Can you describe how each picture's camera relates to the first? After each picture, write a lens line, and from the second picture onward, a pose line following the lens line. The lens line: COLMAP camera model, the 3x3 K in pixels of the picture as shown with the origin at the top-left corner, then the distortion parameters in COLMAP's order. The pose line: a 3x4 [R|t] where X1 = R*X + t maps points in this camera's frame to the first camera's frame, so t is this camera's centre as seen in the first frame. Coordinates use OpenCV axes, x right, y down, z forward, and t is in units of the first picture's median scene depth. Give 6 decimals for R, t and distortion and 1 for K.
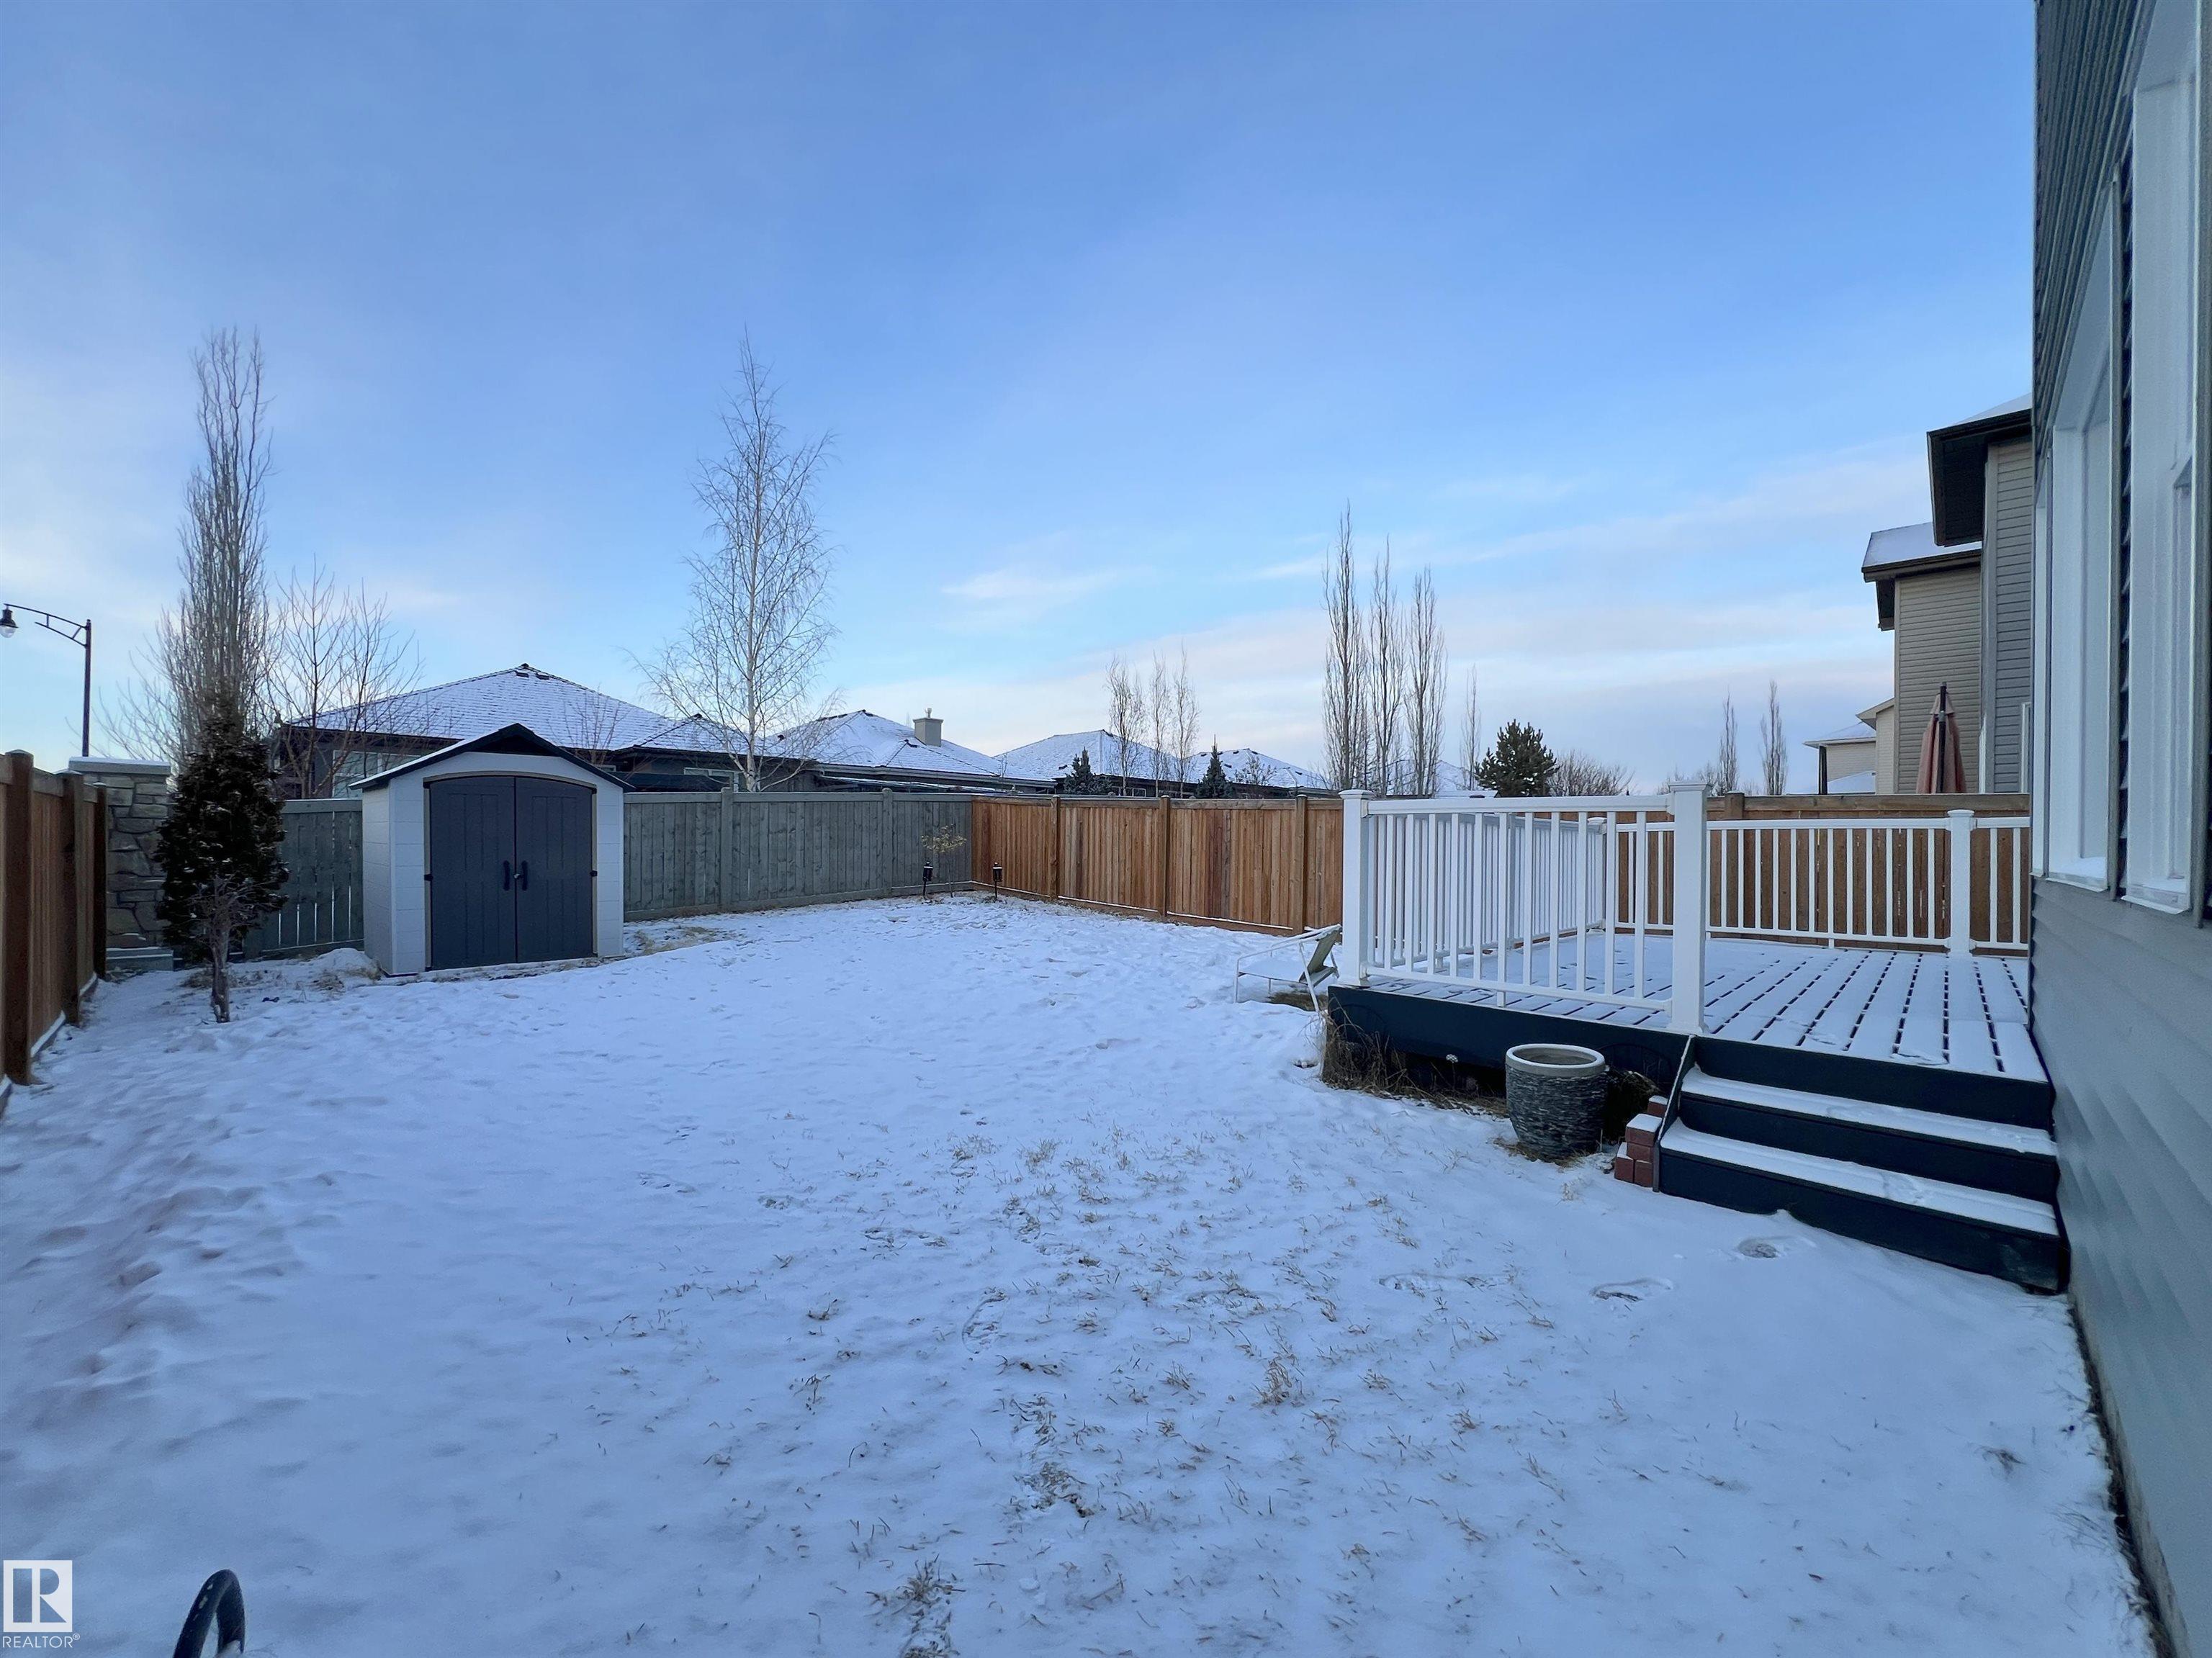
lens RADIAL K [[910.0, 0, 1086.9], [0, 910.0, 838.4], [0, 0, 1]] dist [-0.003868, -0.000092]
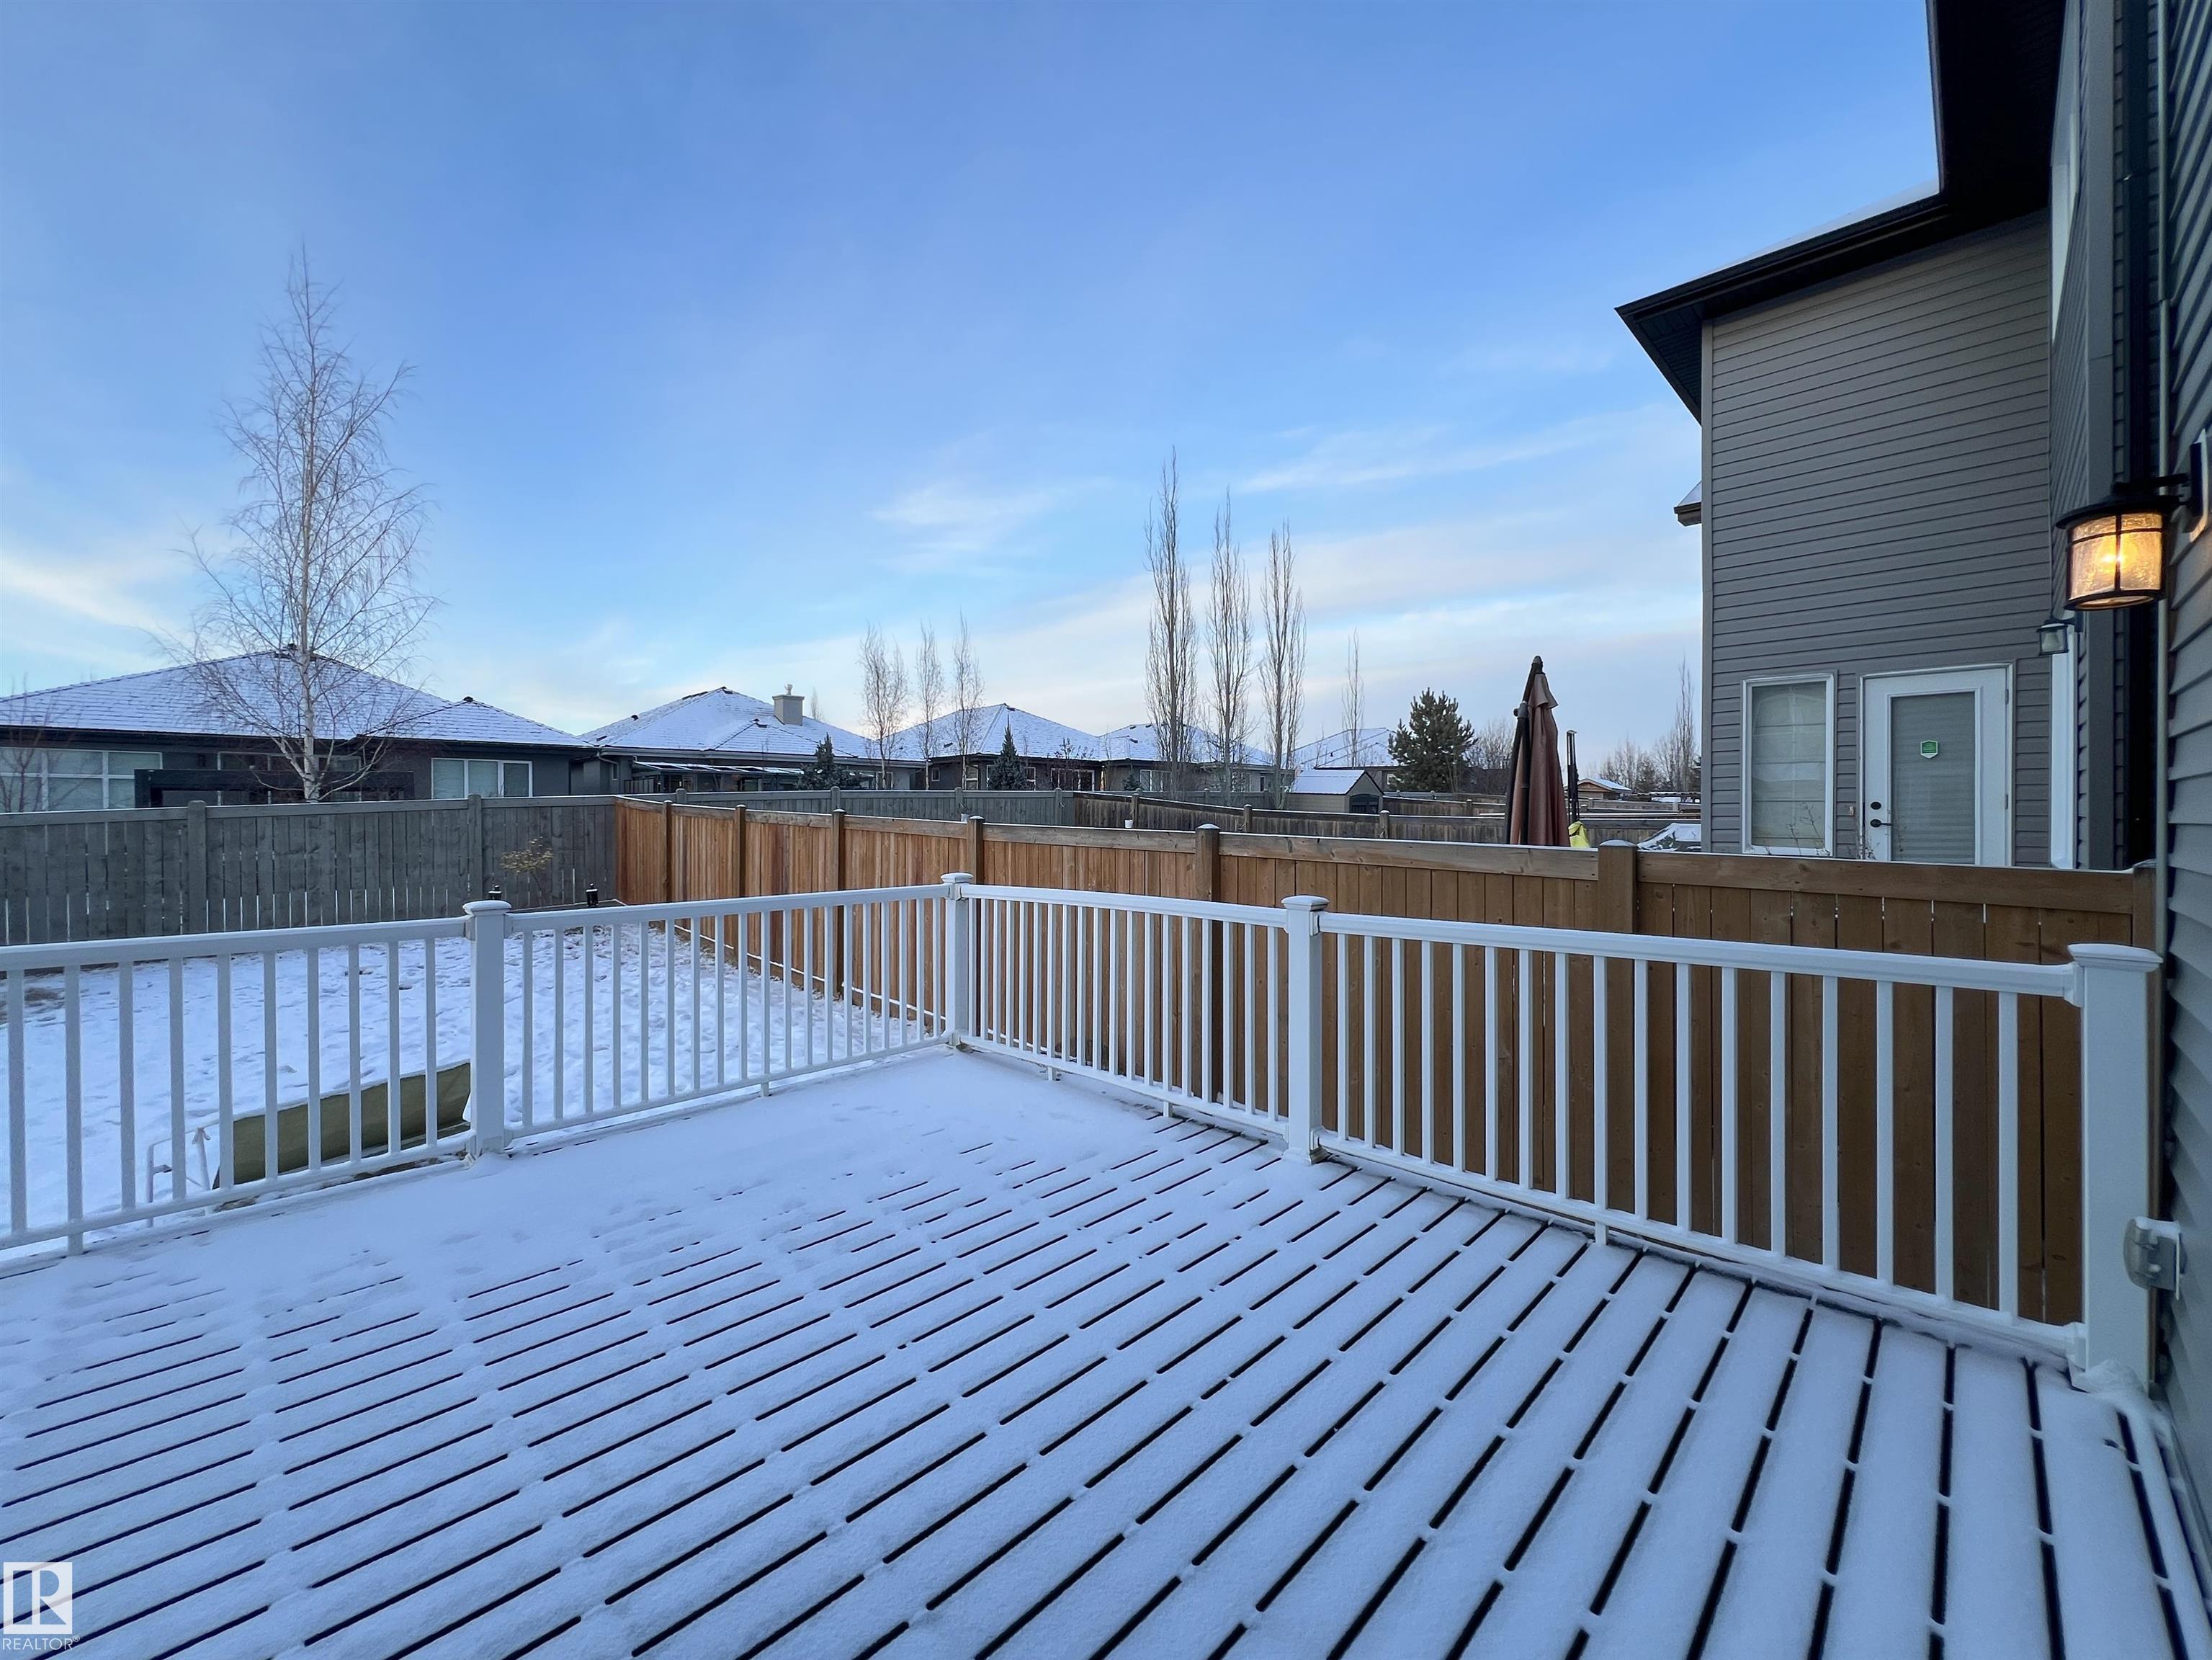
lens RADIAL K [[900.7, 0, 1099.6], [0, 900.7, 819.1], [0, 0, 1]] dist [-0.004957, 0.002853]
pose [[0.999841, -0.010540, -0.014403, 0.263098], [0.010772, 0.999812, 0.016122, -0.027966], [0.014230, -0.016274, 0.999766, 0.135547]]
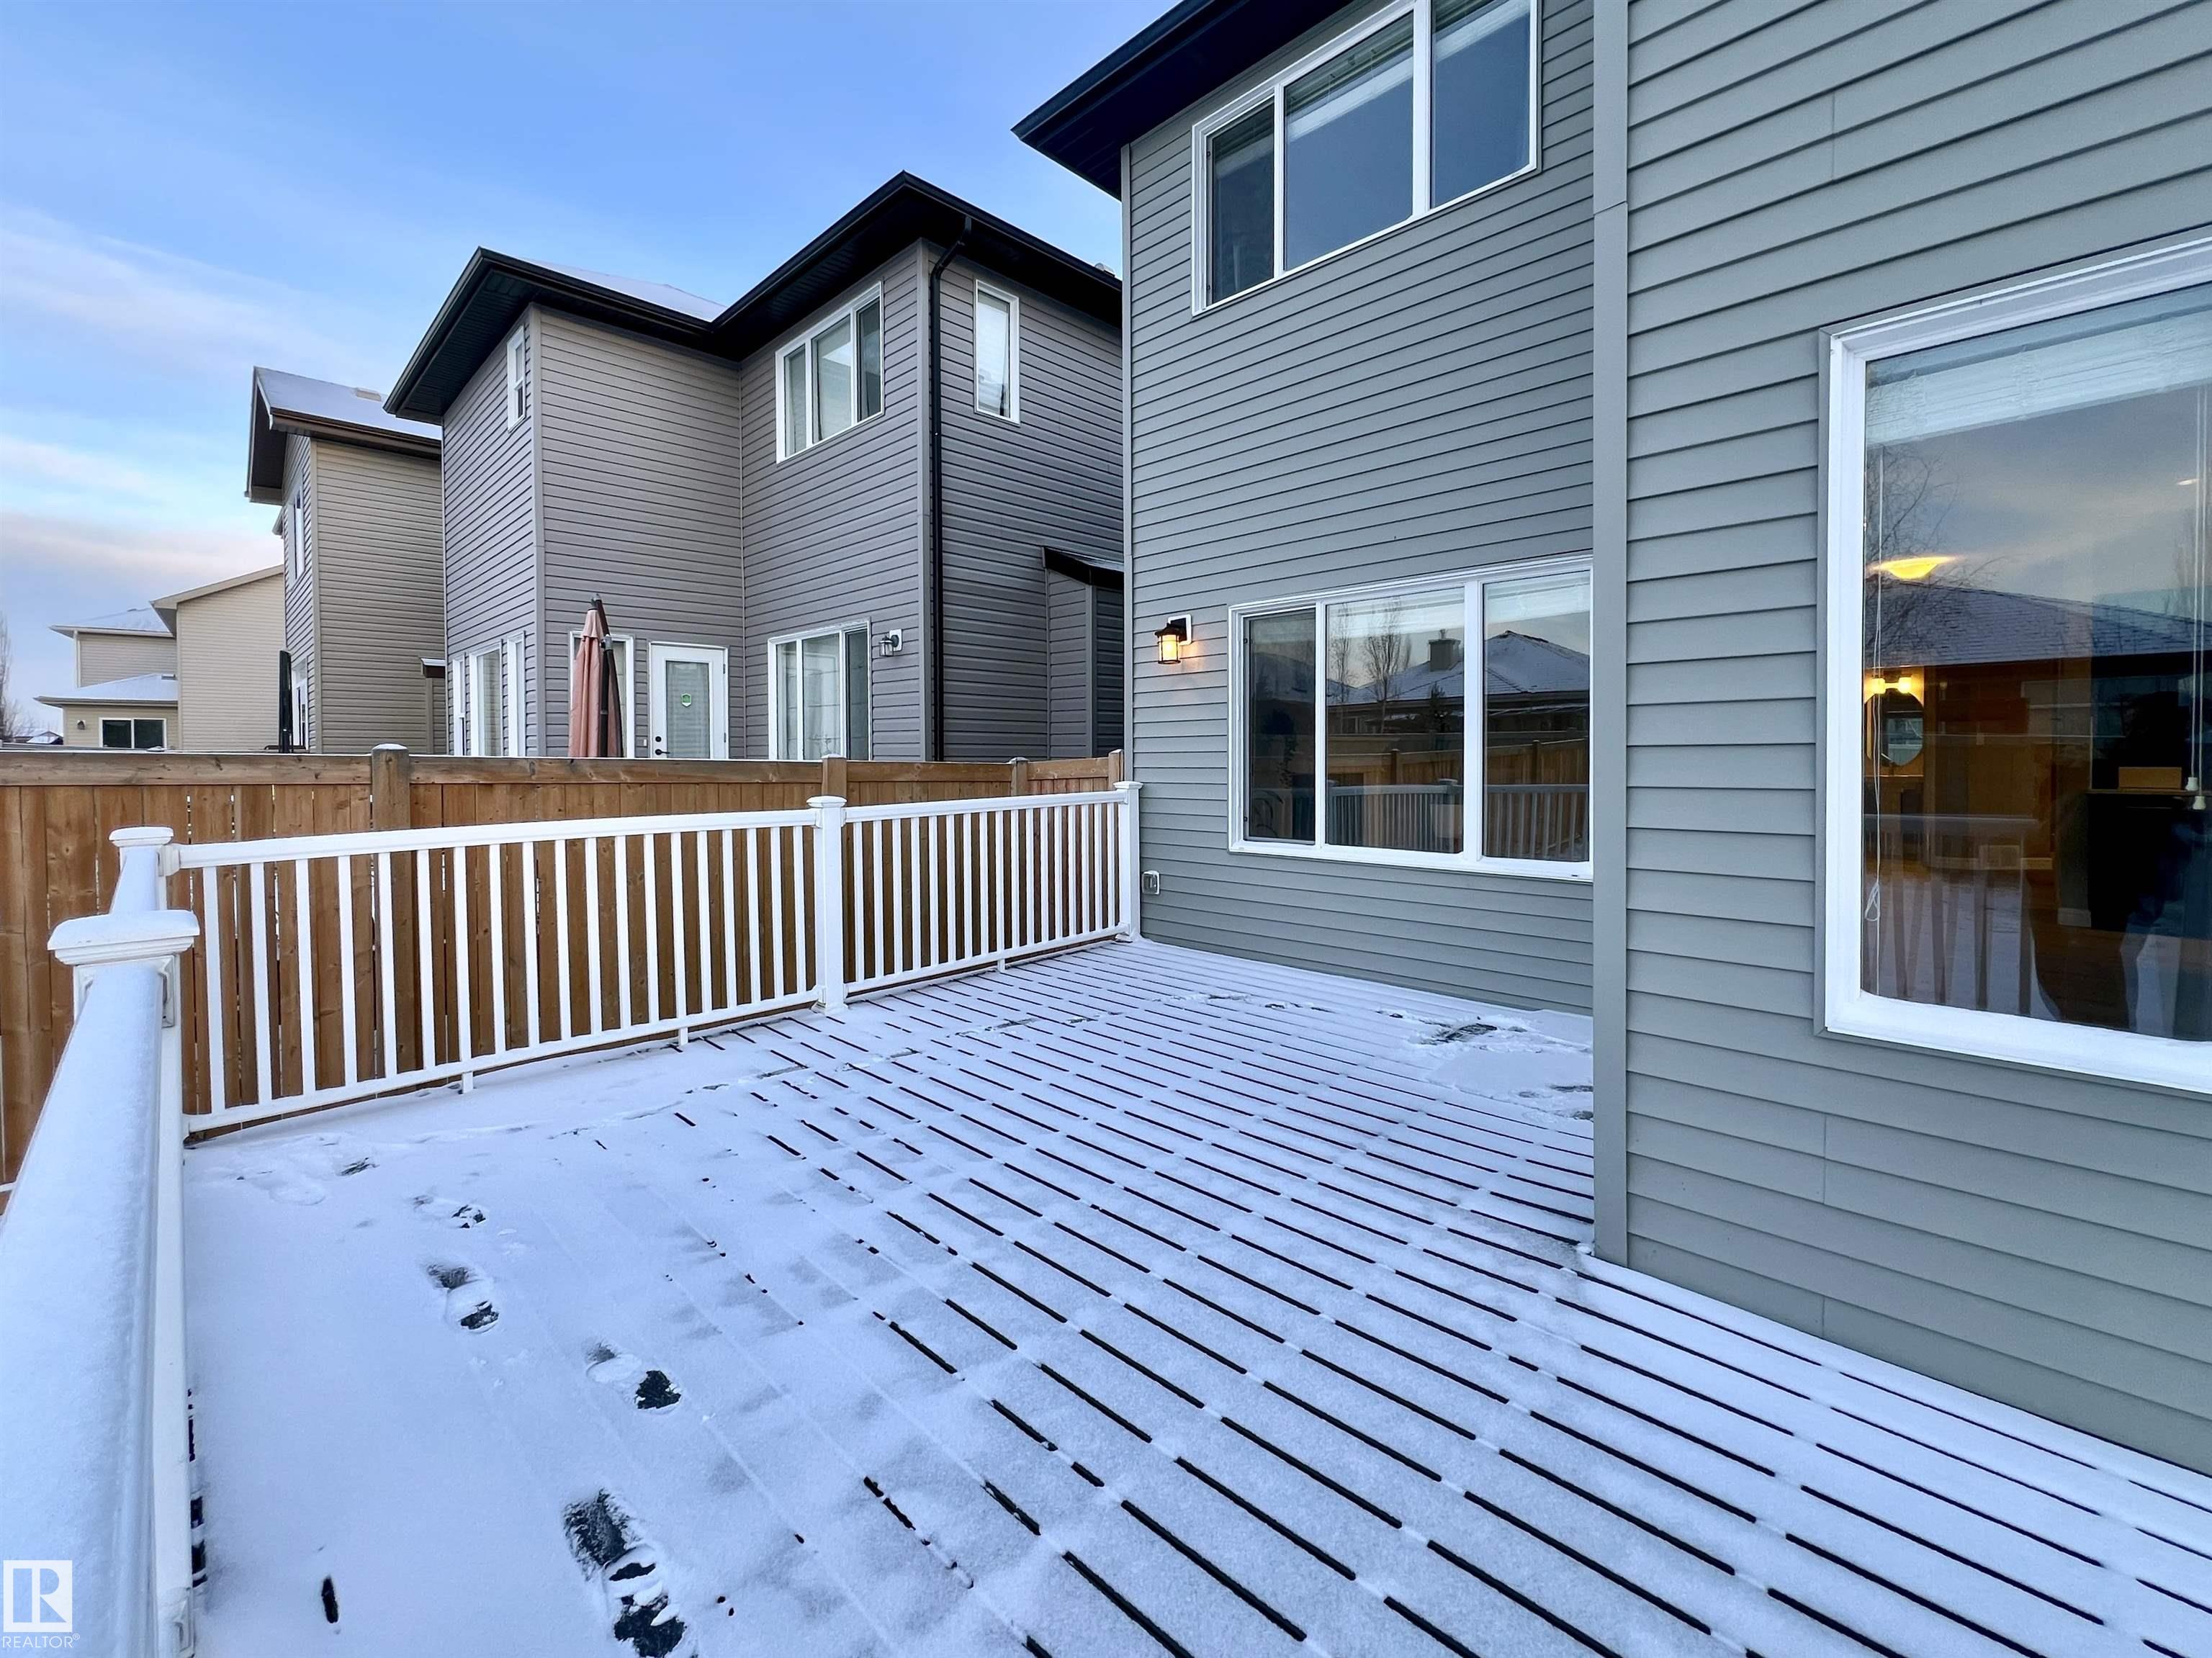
lens RADIAL K [[939.1, 0, 1089.3], [0, 939.1, 776.1], [0, 0, 1]] dist [0.003225, 0.000038]
pose [[0.022611, -0.032495, 0.999216, 0.080717], [-0.002540, 0.999467, 0.032560, -0.021839], [-0.999741, -0.003274, 0.022516, 0.244267]]
